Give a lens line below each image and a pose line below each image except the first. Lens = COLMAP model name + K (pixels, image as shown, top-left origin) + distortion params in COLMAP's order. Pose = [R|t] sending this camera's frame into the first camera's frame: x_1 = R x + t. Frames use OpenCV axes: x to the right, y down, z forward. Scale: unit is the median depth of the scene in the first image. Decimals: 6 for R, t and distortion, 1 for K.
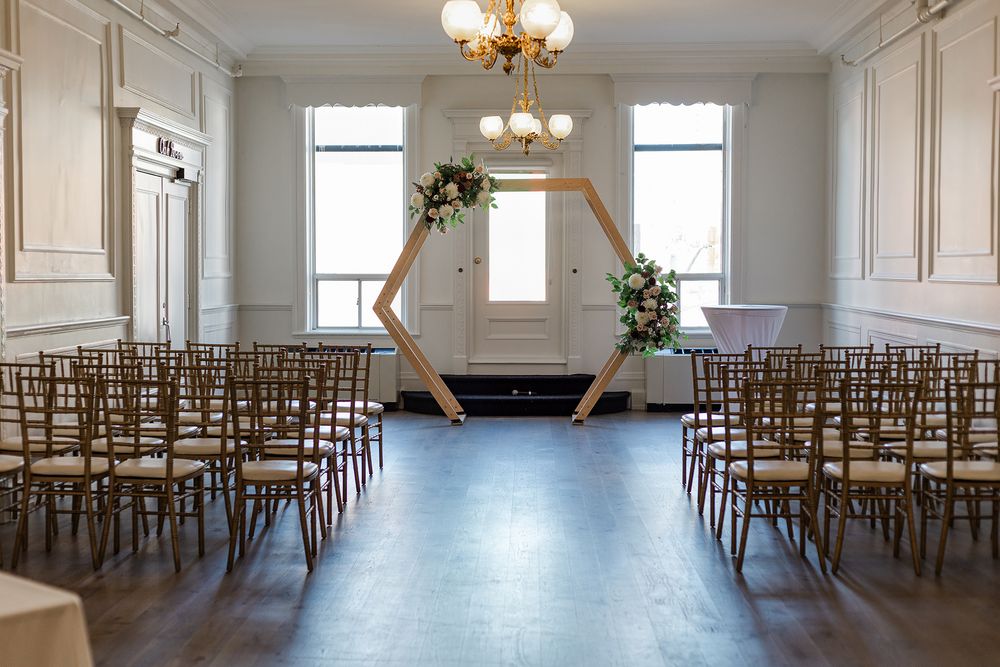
lens RADIAL K [[1408.6, 0, 500.0], [0, 1408.6, 333.5], [0, 0, 1]] dist [0.012649, -0.067792]
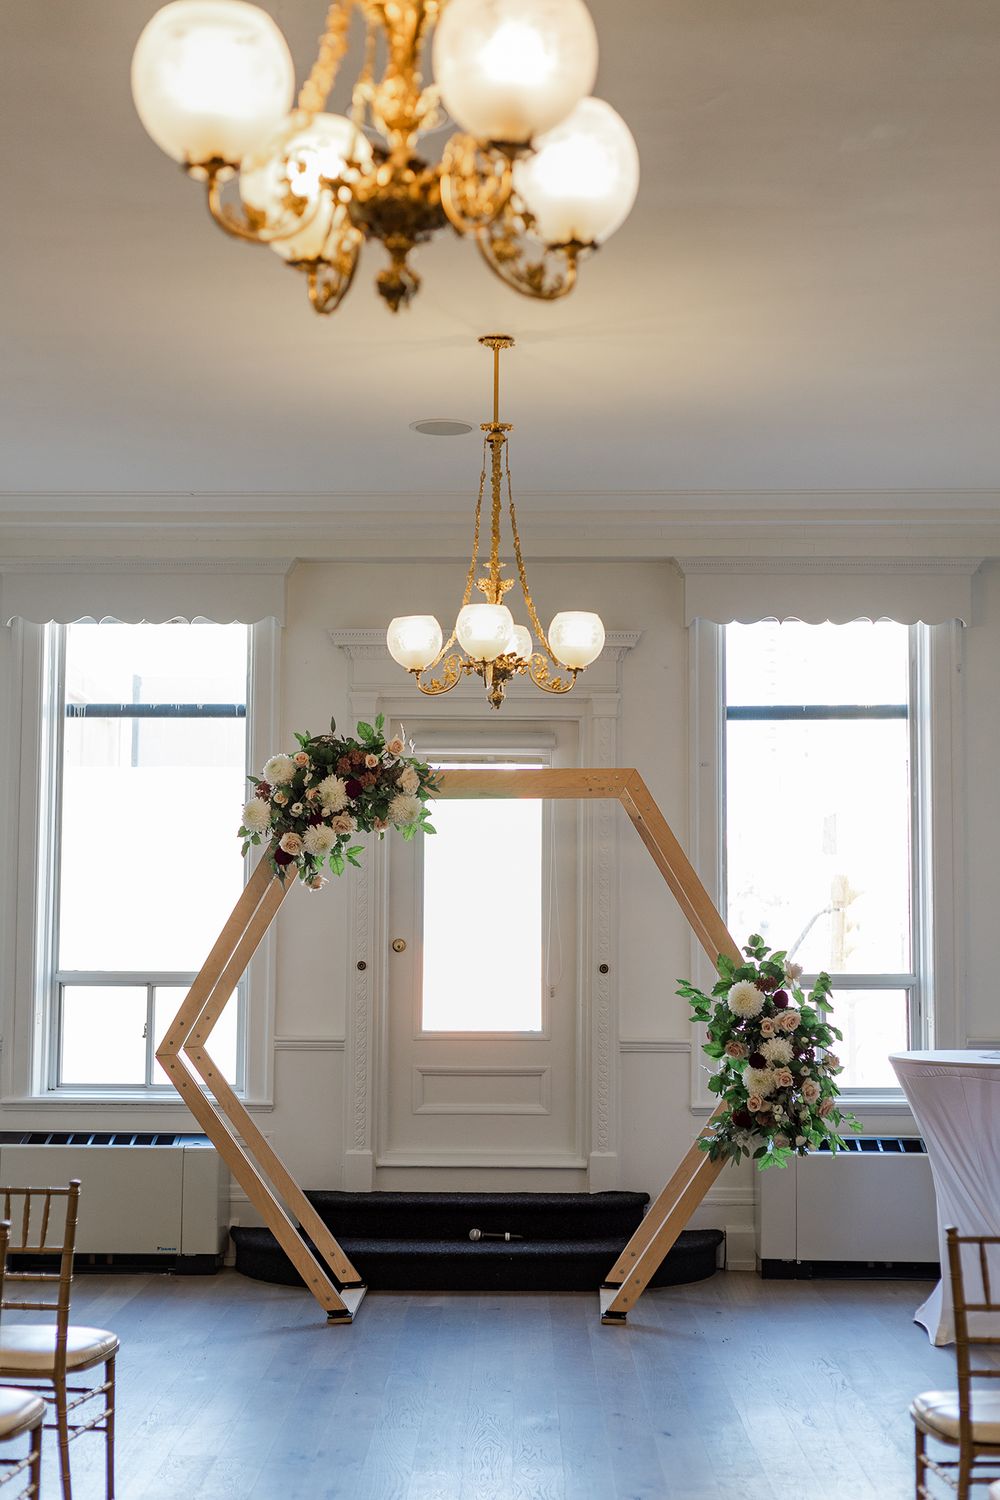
lens RADIAL K [[2112.9, 0, 499.1], [0, 2112.9, 738.9], [0, 0, 1]] dist [0.012649, -0.067792]
pose [[0.999928, 0.006164, 0.010284, 0.011099], [-0.004683, 0.990390, -0.138222, -0.024431], [-0.011037, 0.138164, 0.990348, 0.311647]]
